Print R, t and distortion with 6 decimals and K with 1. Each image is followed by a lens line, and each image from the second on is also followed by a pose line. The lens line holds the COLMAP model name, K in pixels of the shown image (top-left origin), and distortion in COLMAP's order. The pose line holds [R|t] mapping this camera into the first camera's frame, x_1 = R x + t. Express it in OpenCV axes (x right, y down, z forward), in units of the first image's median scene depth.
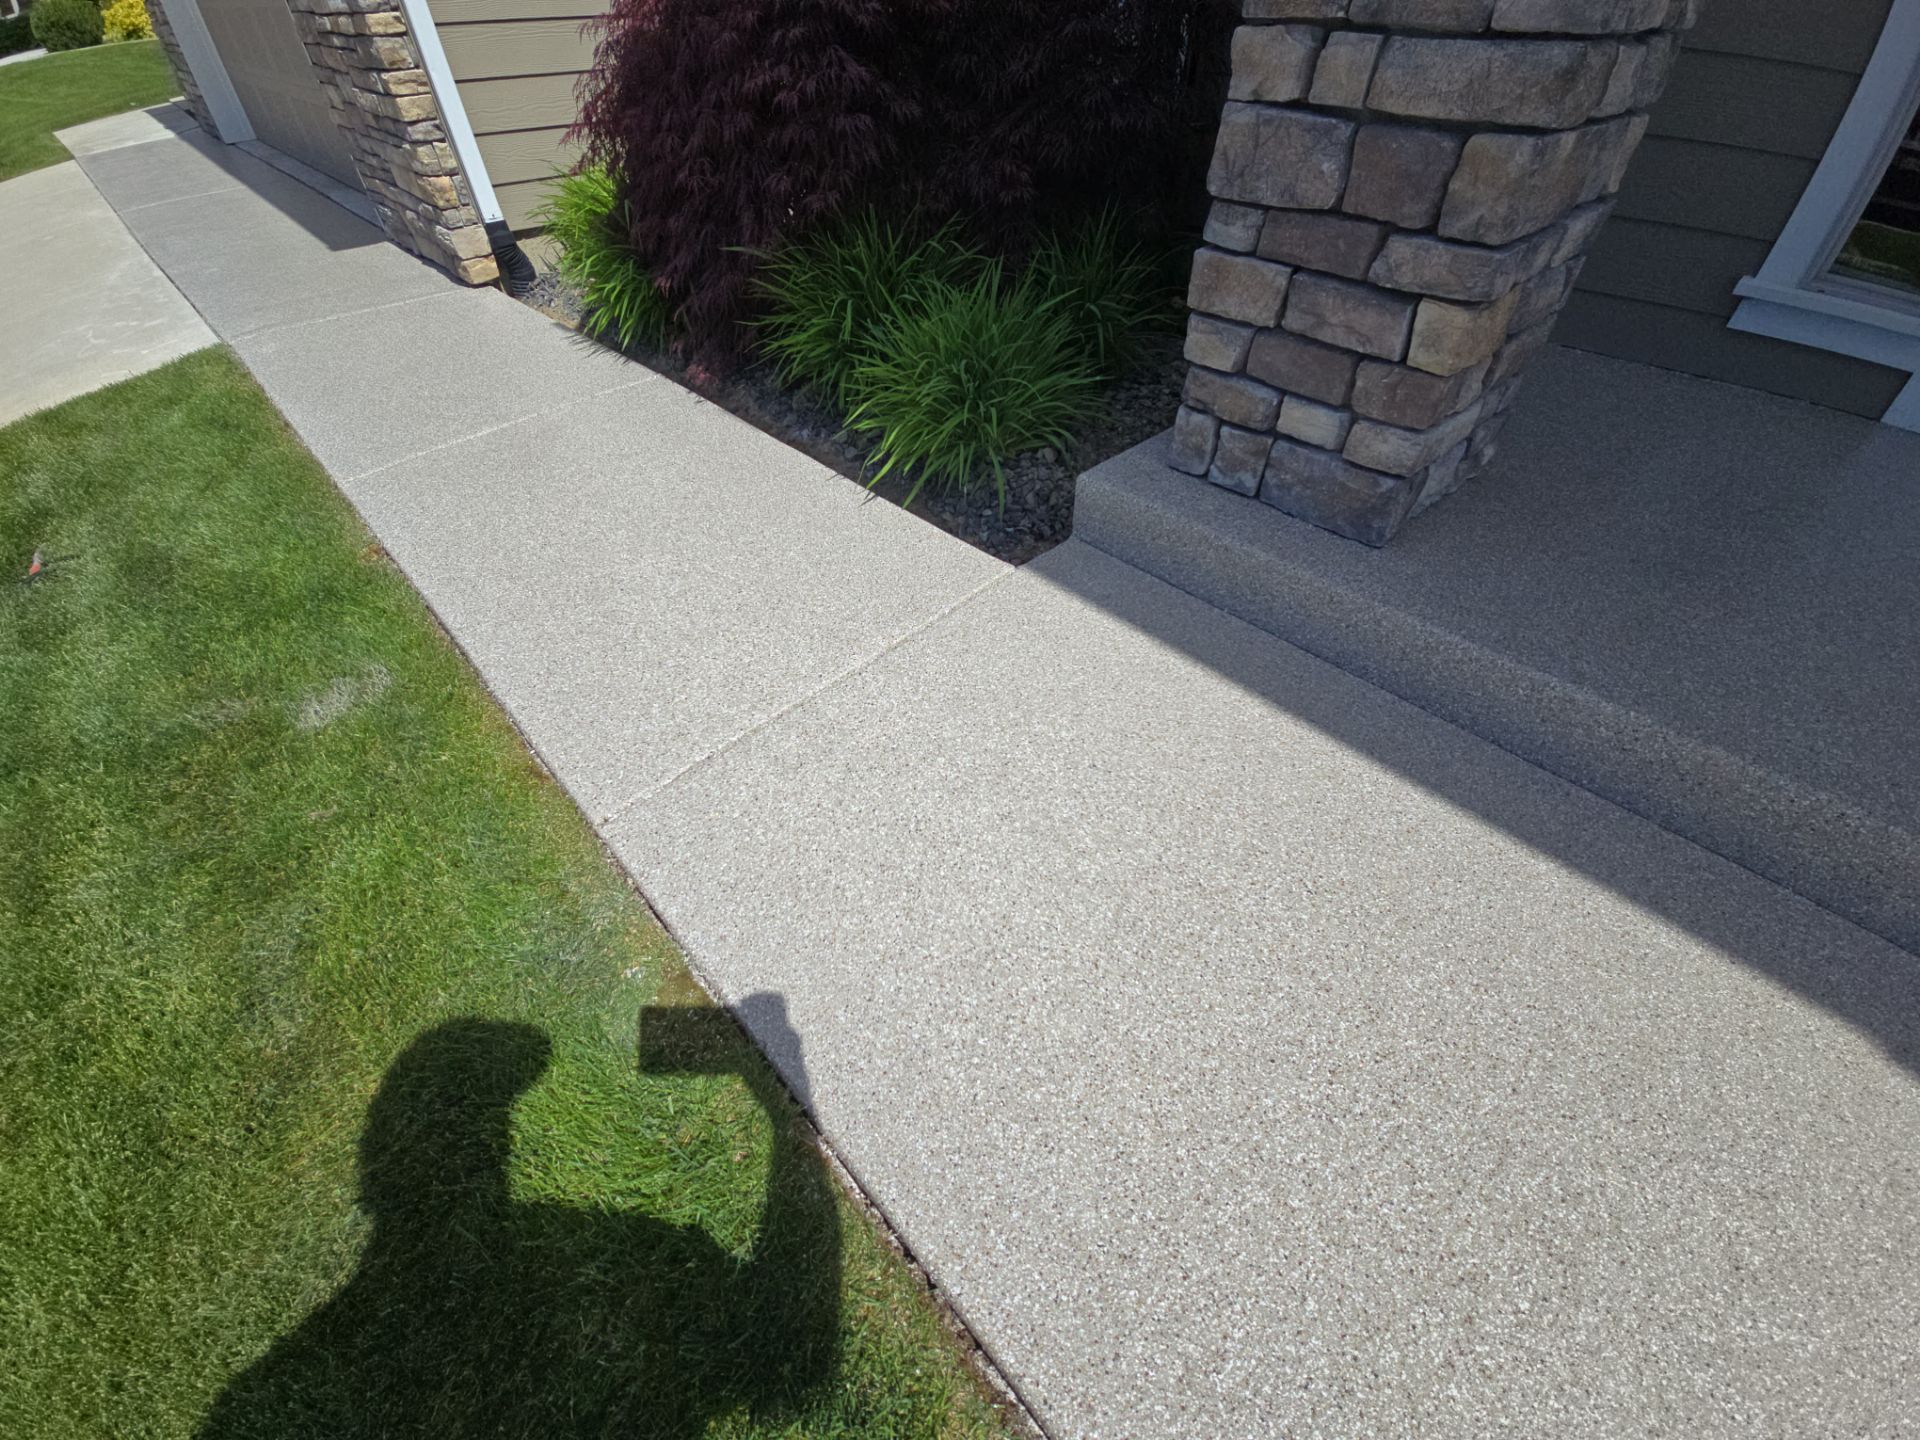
lens RADIAL K [[774.7, 0, 960.0], [0, 774.7, 720.0], [0, 0, 1]] dist [0.008230, -0.005132]
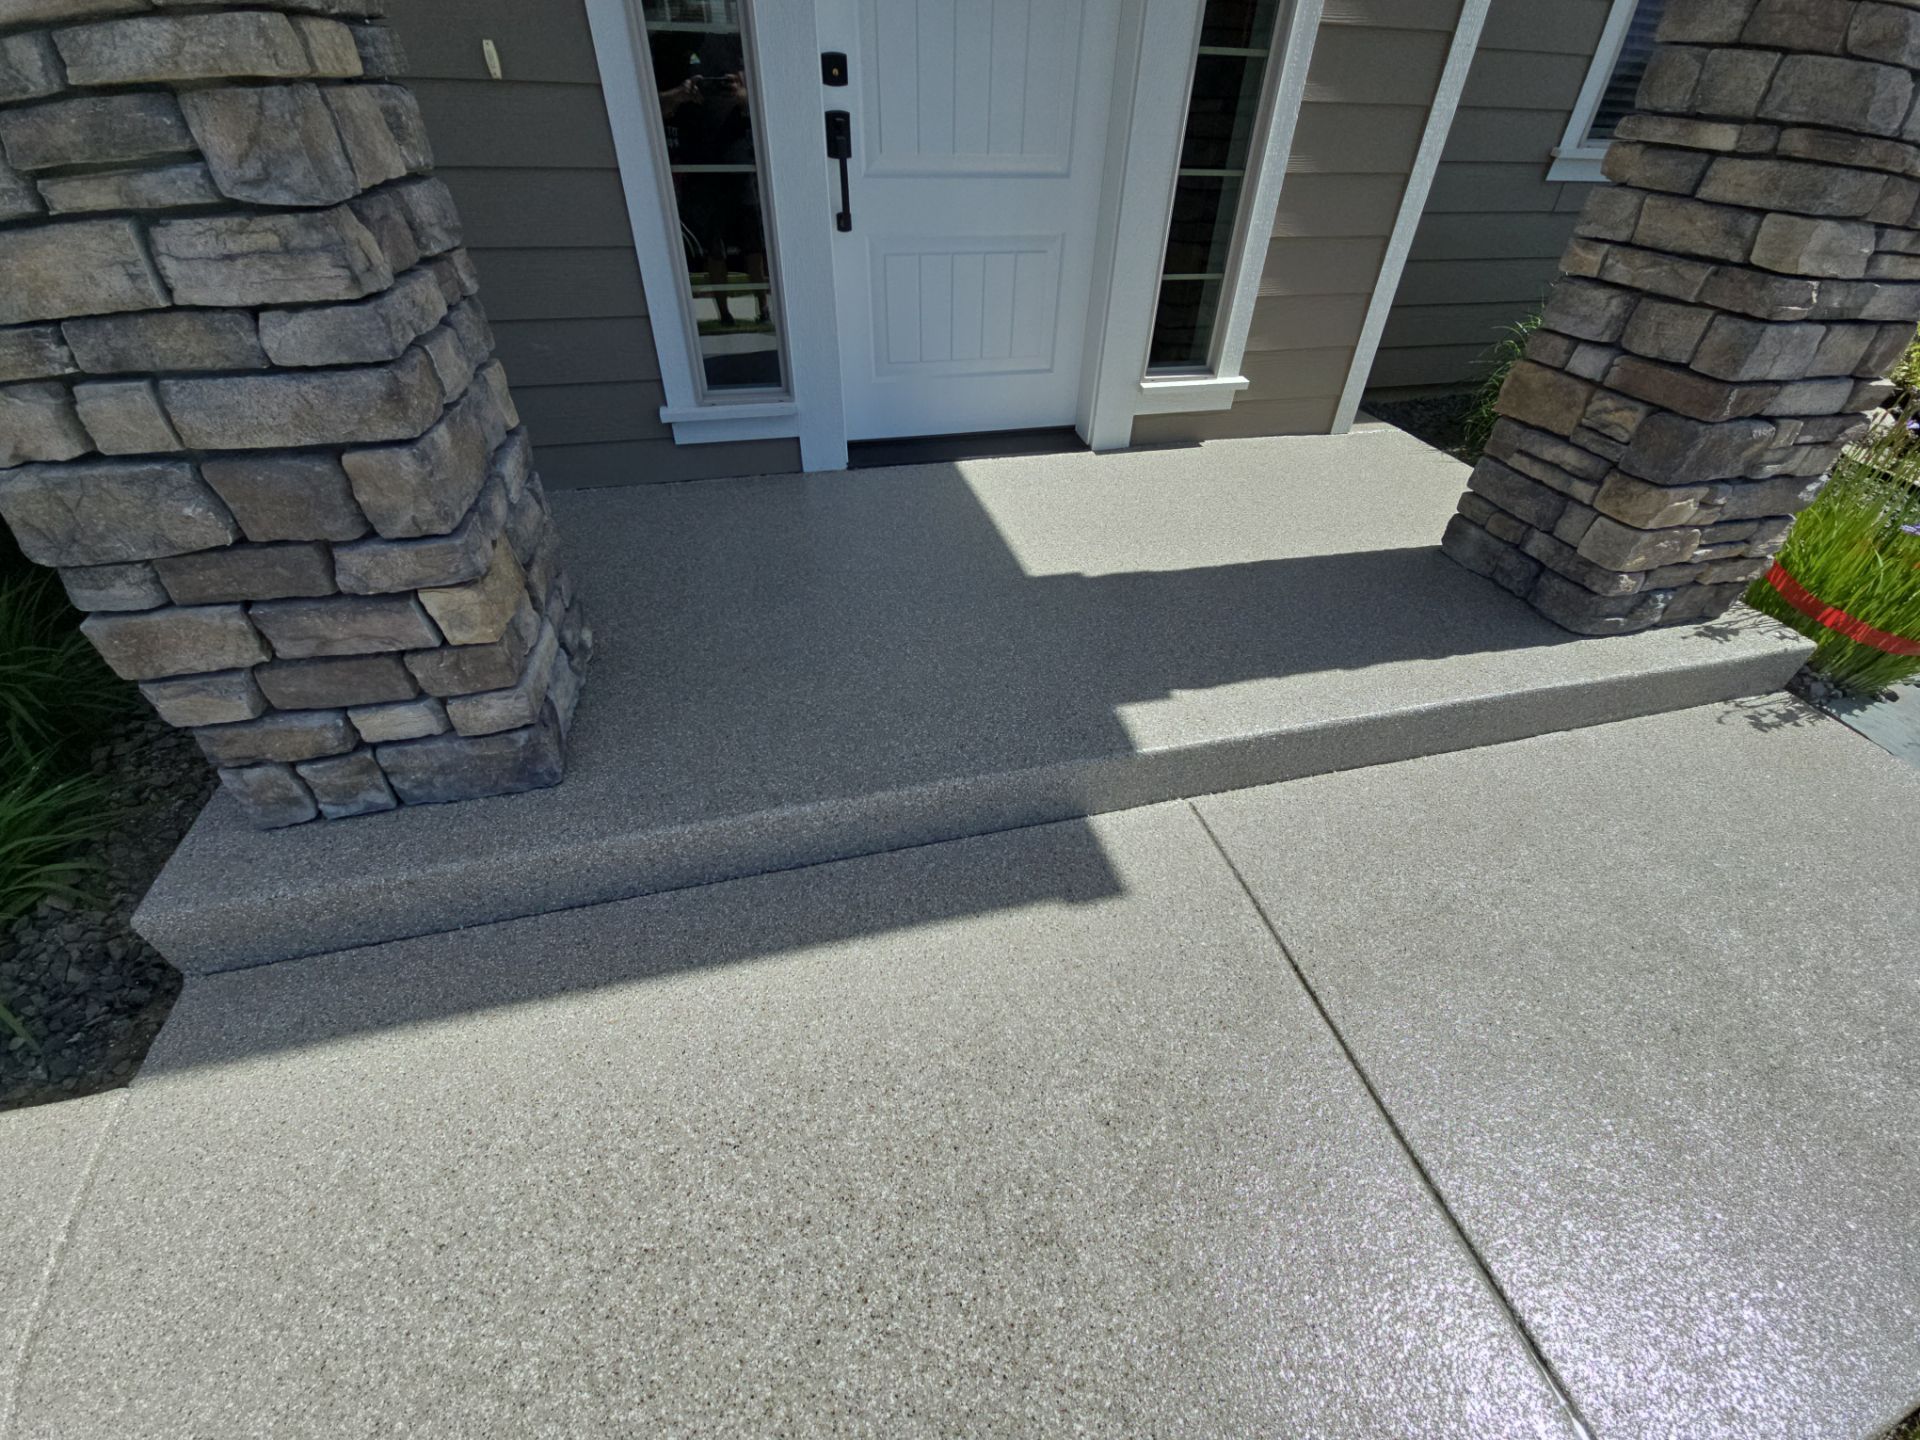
lens RADIAL K [[774.7, 0, 960.0], [0, 774.7, 720.0], [0, 0, 1]] dist [0.008230, -0.005132]
pose [[0.486943, -0.531268, 0.693283, 0.155688], [0.584141, 0.788196, 0.193716, -0.189417], [-0.649358, 0.310646, 0.694142, -0.036148]]
